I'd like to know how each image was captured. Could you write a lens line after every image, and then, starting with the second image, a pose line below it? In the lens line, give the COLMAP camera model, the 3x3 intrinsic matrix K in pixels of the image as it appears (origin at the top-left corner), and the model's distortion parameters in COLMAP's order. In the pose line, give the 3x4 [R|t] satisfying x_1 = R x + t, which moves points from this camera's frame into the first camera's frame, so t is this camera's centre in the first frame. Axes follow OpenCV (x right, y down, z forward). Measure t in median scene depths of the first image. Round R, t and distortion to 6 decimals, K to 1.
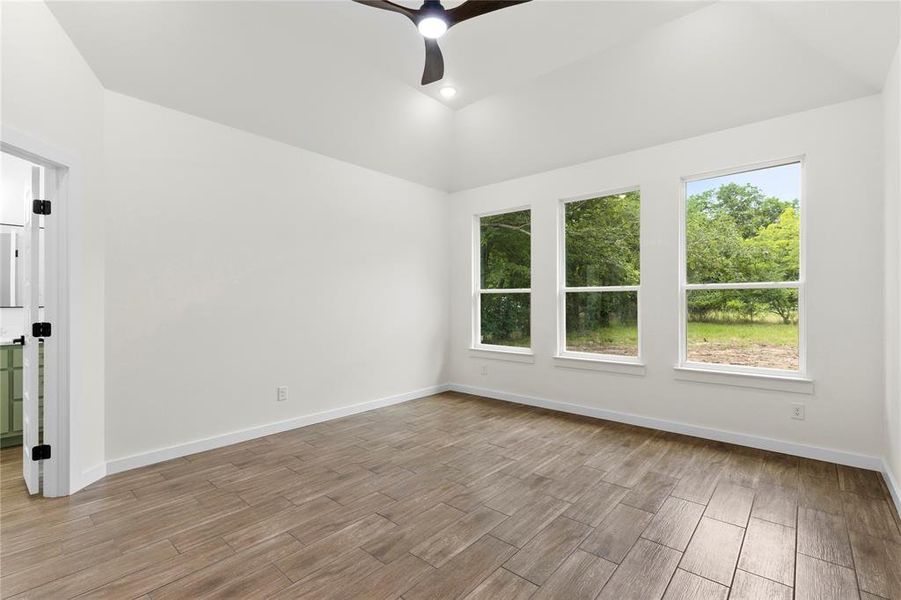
lens RADIAL K [[404.3, 0, 447.7], [0, 404.3, 306.2], [0, 0, 1]] dist [0.005785, -0.000382]
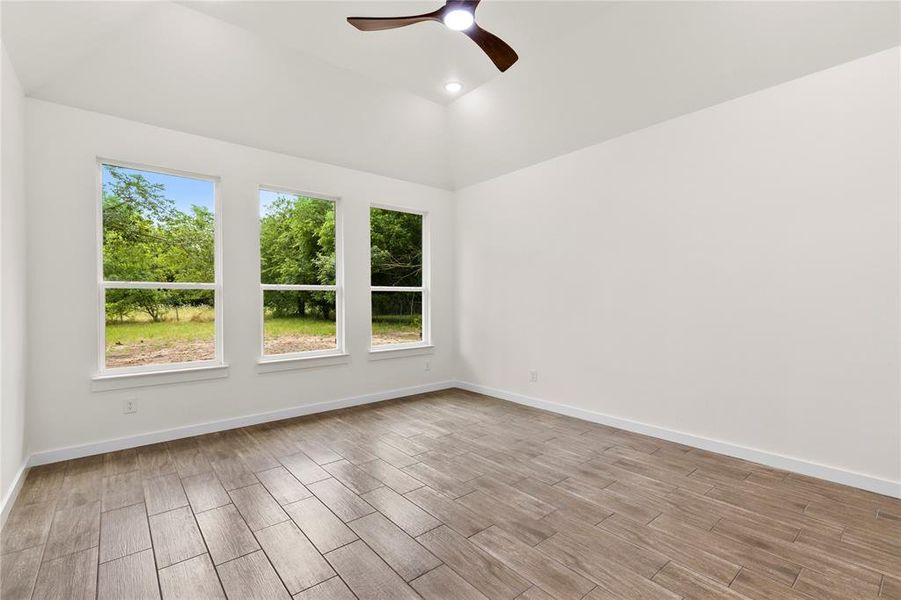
lens RADIAL K [[404.3, 0, 449.7], [0, 404.3, 303.4], [0, 0, 1]] dist [0.005785, -0.000382]
pose [[0.161168, -0.009028, 0.986886, -0.680575], [0.015467, 0.999858, 0.006621, -0.003491], [-0.986806, 0.014197, 0.161285, 0.578146]]
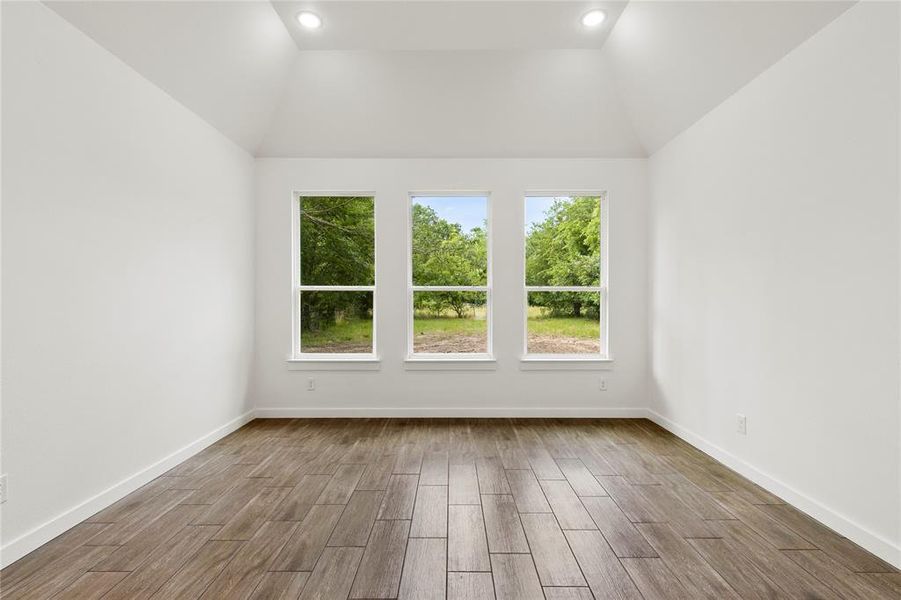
lens RADIAL K [[404.3, 0, 451.3], [0, 404.3, 304.4], [0, 0, 1]] dist [0.005785, -0.000382]
pose [[0.753118, -0.004665, 0.657868, -0.339344], [0.006207, 0.999981, -0.000014, -0.003253], [-0.657856, 0.004094, 0.753133, 0.298917]]
